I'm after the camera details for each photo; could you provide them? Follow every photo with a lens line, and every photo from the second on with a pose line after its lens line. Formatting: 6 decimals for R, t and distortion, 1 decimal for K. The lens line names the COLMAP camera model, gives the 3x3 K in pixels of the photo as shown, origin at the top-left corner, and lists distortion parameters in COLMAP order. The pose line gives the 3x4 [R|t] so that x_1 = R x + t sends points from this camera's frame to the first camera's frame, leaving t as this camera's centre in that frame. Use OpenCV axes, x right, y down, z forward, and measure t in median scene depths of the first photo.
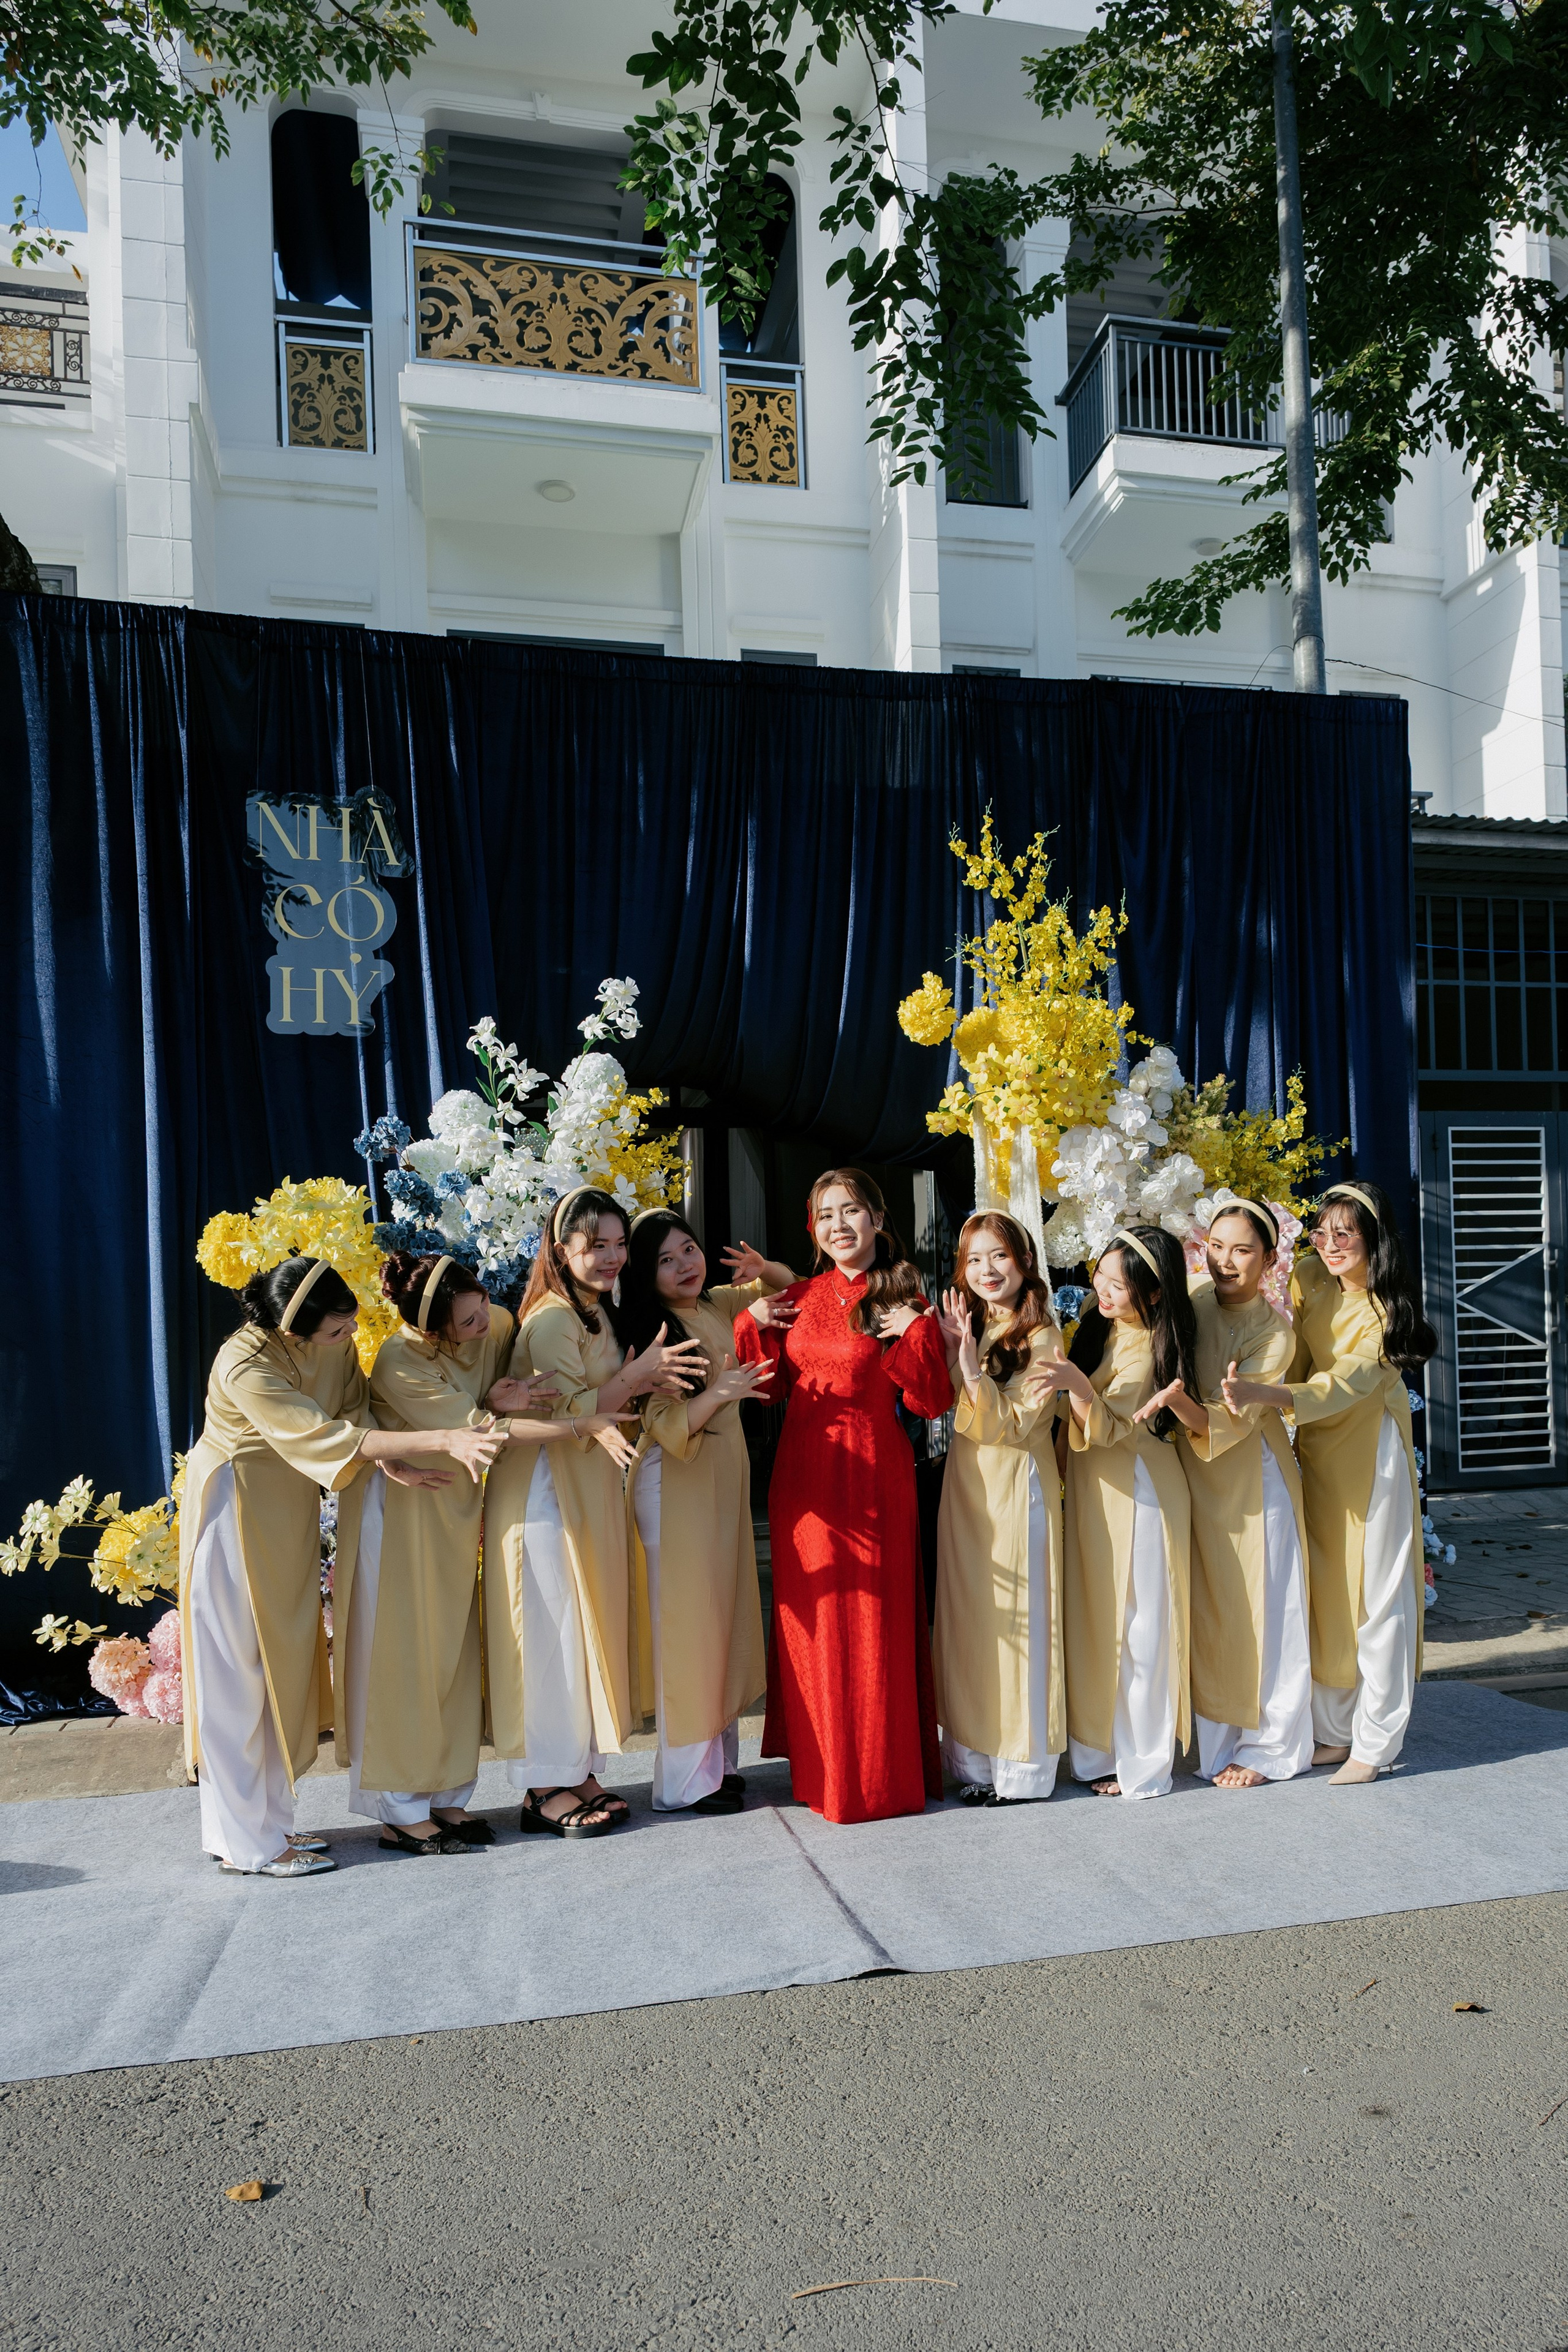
lens RADIAL K [[1755.7, 0, 906.8], [0, 1755.7, 1337.0], [0, 0, 1]] dist [-0.003284, -0.004526]
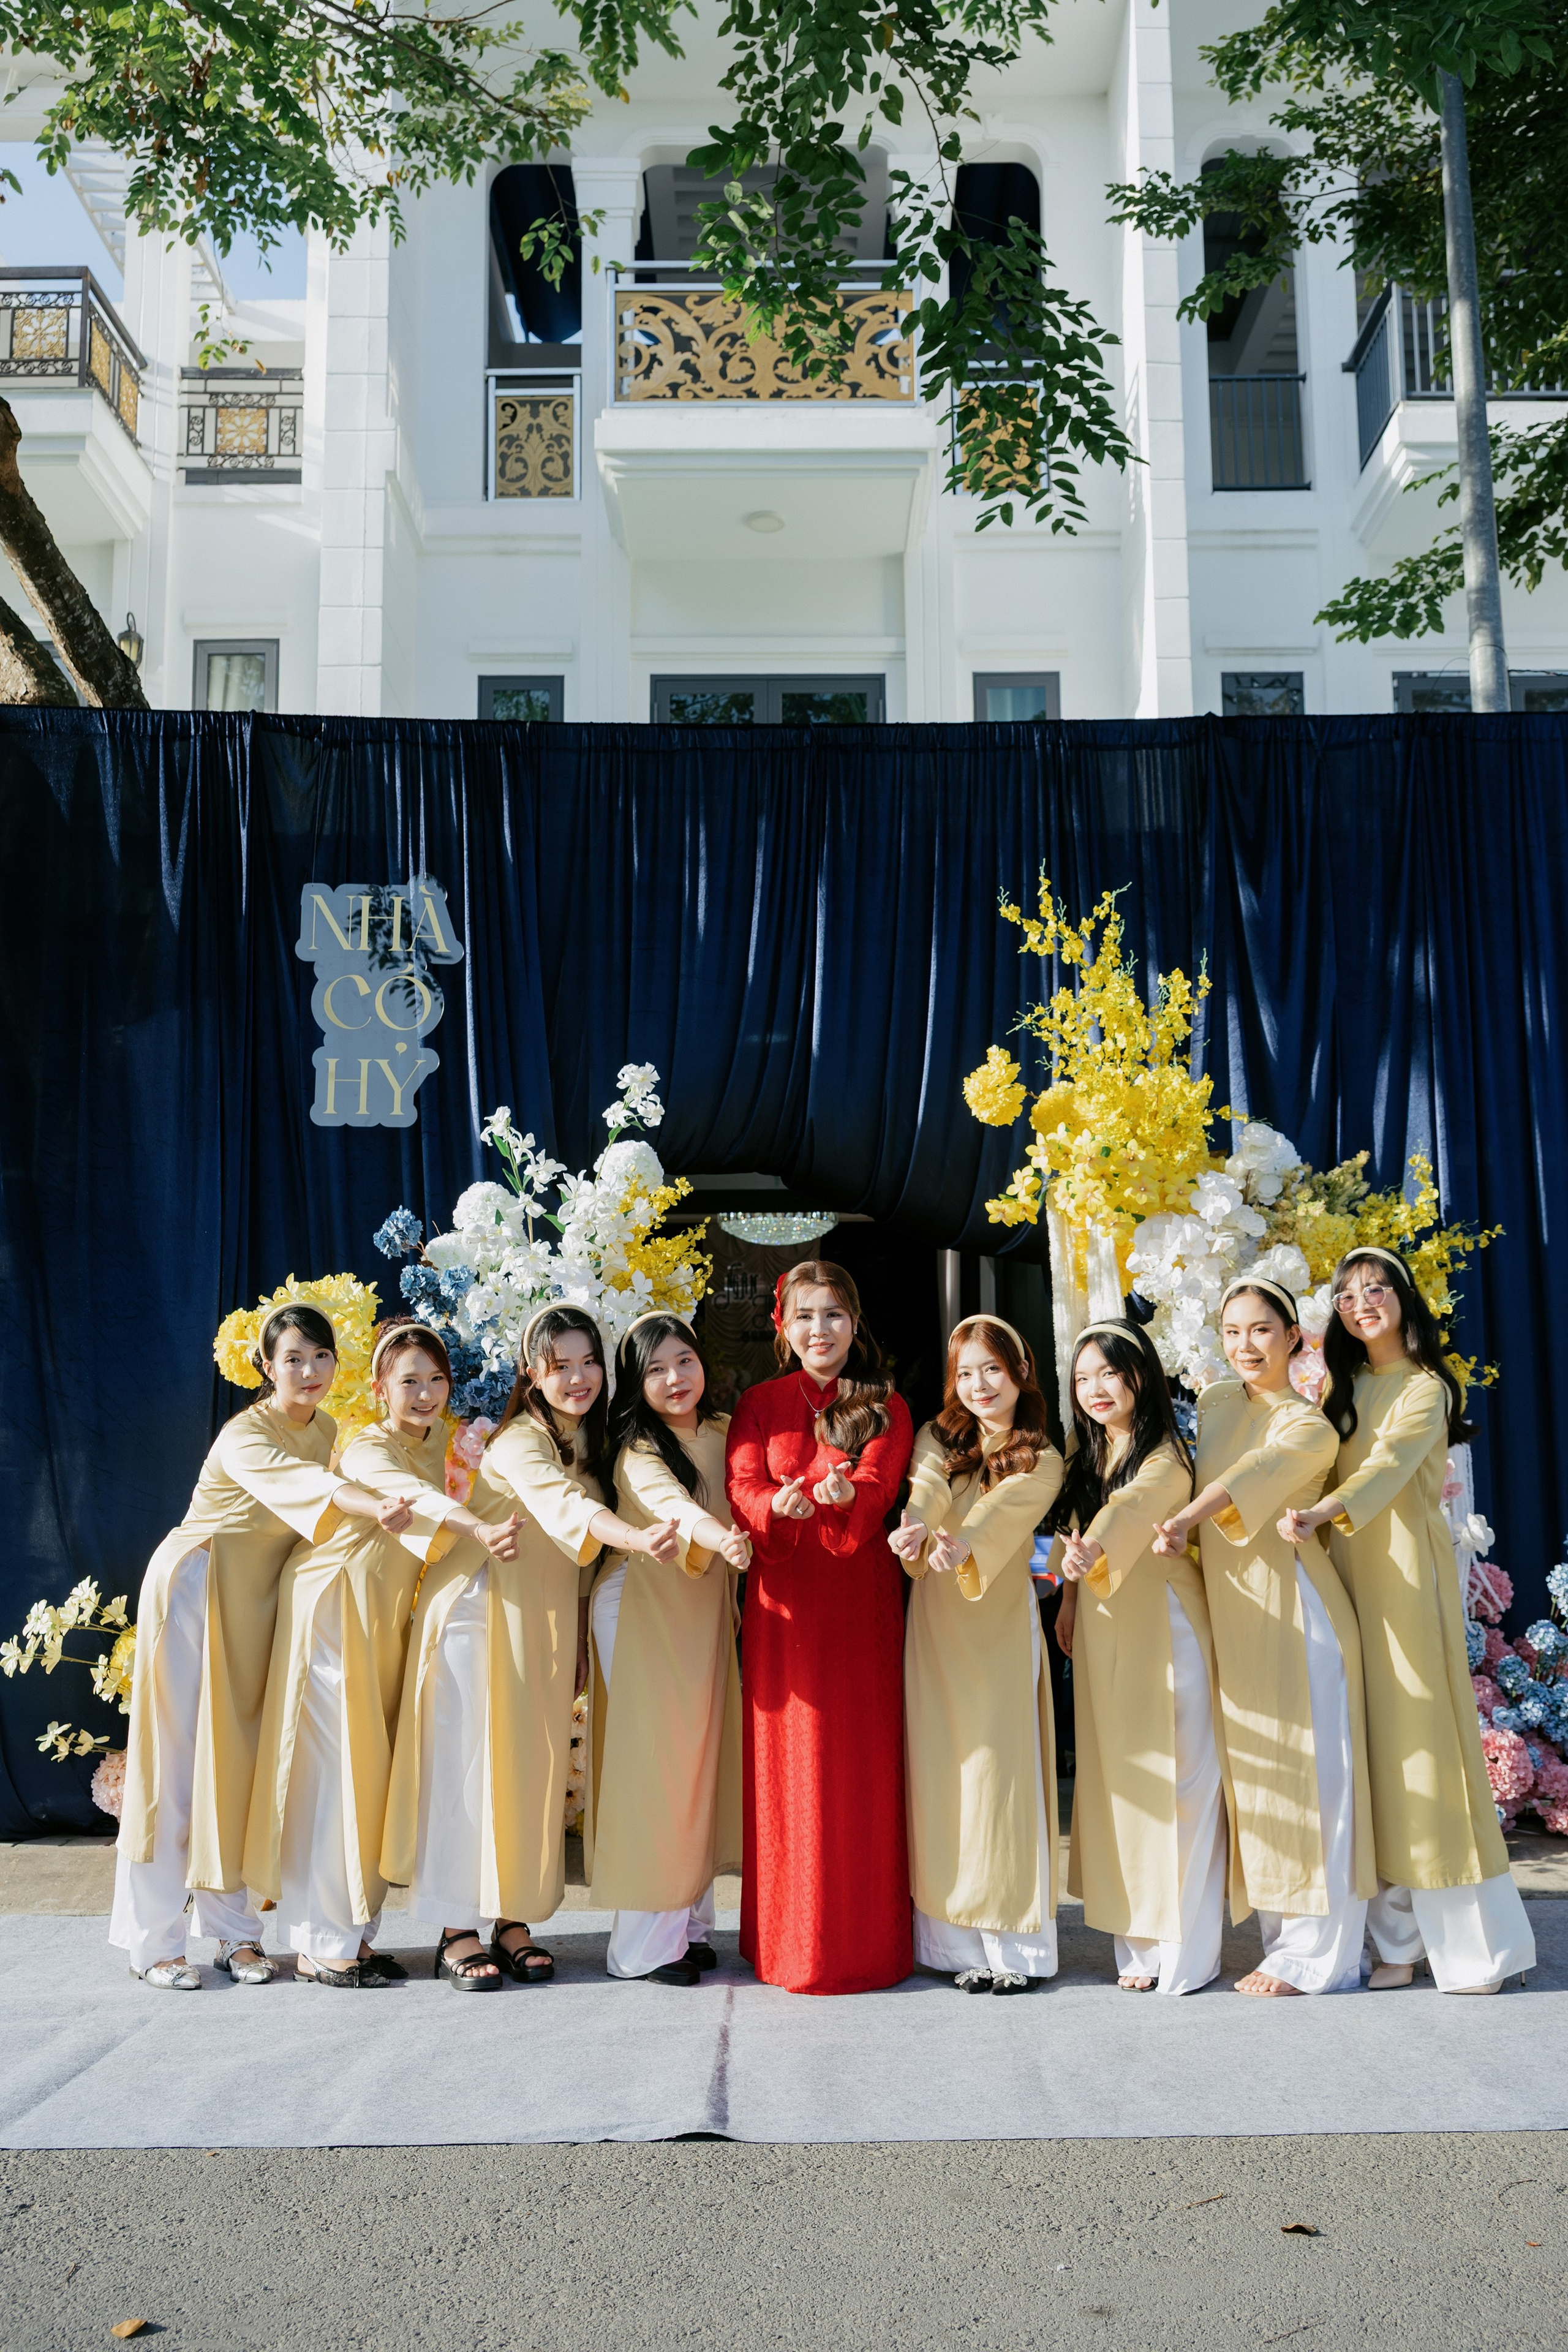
lens RADIAL K [[2177.1, 0, 792.2], [0, 2177.1, 1162.9], [0, 0, 1]] dist [0.007428, -0.002352]
pose [[0.969455, -0.012607, -0.244944, 0.187843], [-0.021051, 0.990716, -0.134309, 0.004438], [0.244363, 0.135363, 0.960189, -0.093932]]
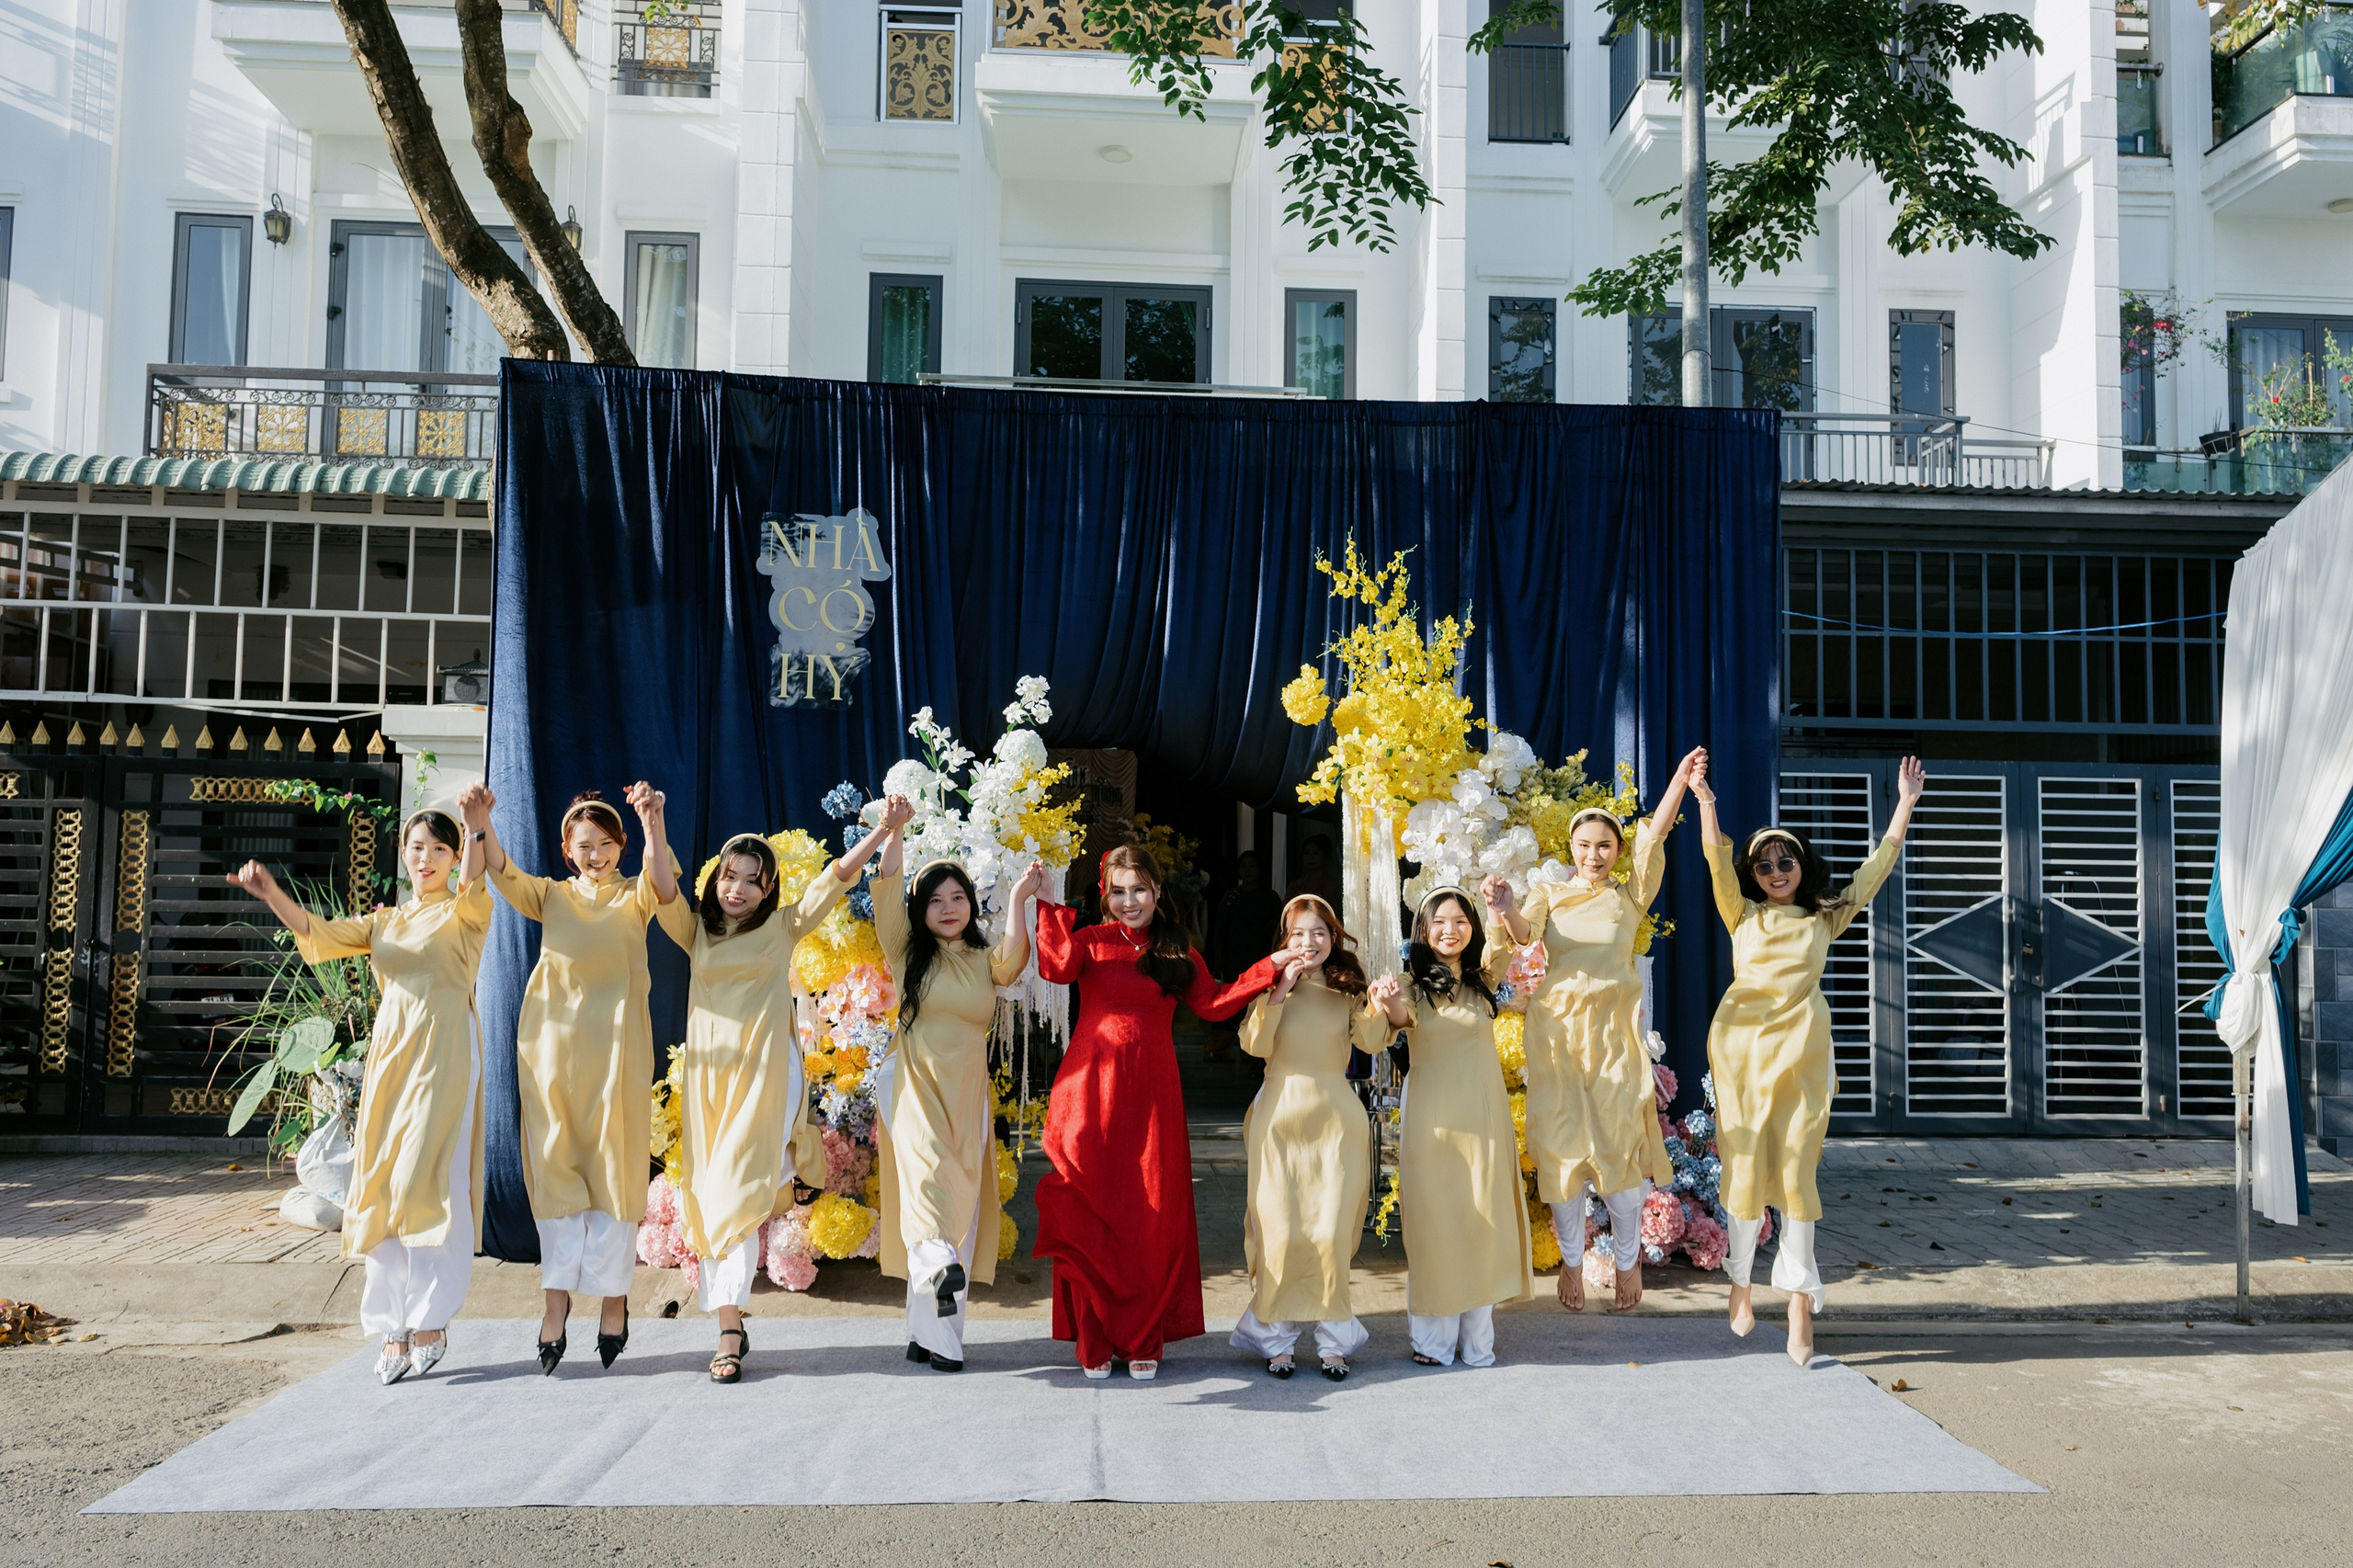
lens RADIAL K [[1877.8, 0, 1219.7], [0, 1877.8, 780.1], [0, 0, 1]] dist [0.002942, 0.047190]
pose [[0.982828, 0.030980, -0.181903, 0.188382], [-0.042566, 0.997282, -0.060136, -0.053900], [0.179545, 0.066846, 0.981476, -0.237241]]
